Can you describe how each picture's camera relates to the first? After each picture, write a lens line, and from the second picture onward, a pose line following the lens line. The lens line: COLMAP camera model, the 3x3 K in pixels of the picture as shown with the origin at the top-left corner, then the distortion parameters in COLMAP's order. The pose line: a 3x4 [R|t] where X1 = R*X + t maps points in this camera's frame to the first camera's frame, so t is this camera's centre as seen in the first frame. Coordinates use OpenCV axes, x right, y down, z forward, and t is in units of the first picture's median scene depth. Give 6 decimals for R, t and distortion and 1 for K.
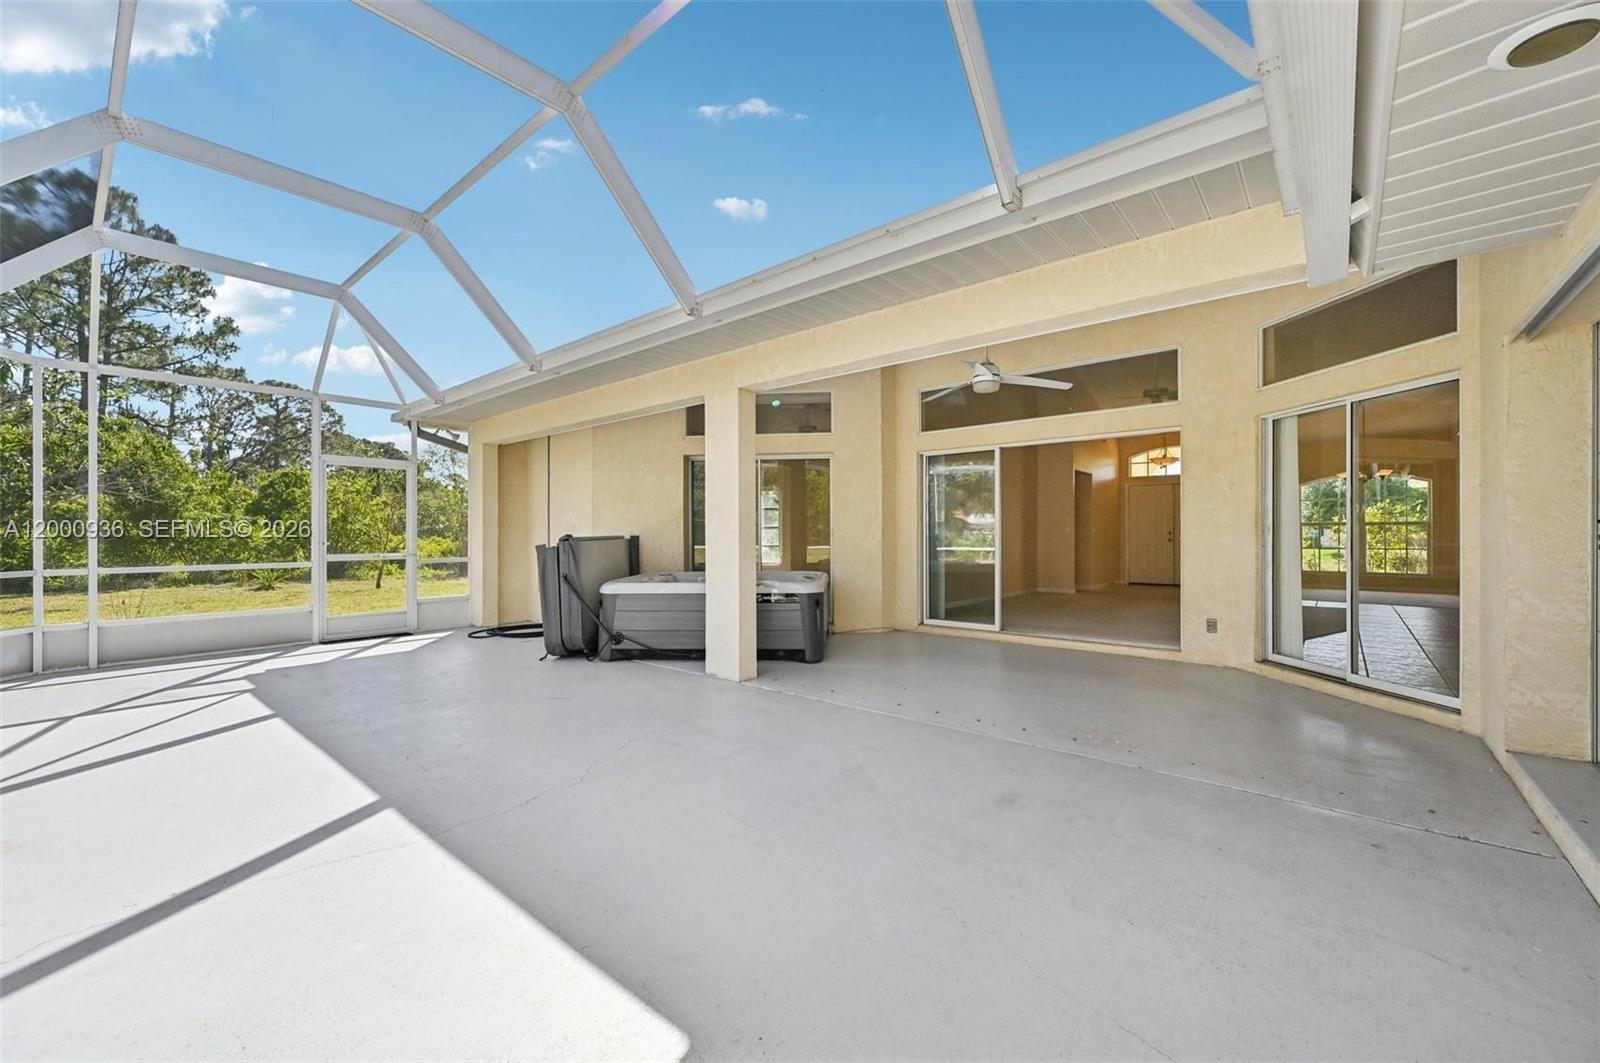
lens RADIAL K [[636.1, 0, 802.0], [0, 636.1, 534.7], [0, 0, 1]] dist [0.000408, -0.000199]
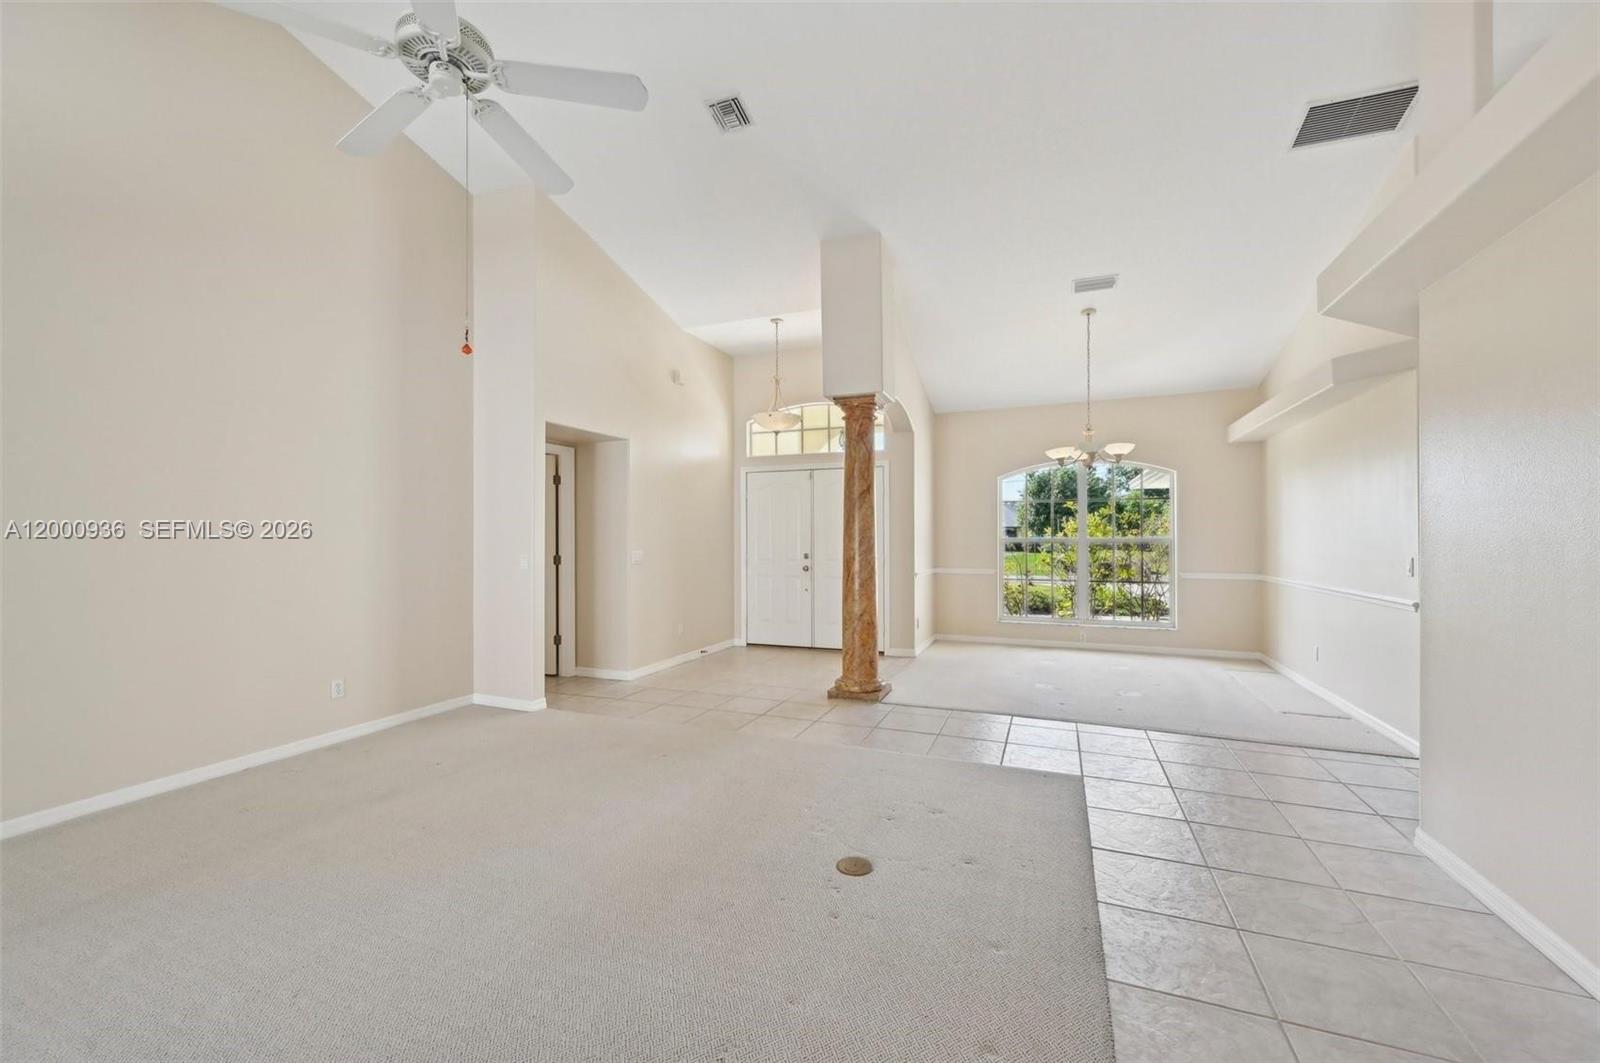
lens RADIAL K [[636.1, 0, 802.0], [0, 636.1, 534.7], [0, 0, 1]] dist [0.000408, -0.000199]
pose [[0.949667, 0.000266, 0.313262, 0.386597], [-0.000725, 0.999999, 0.001348, -0.021967], [-0.313261, -0.001507, 0.949666, 0.452446]]
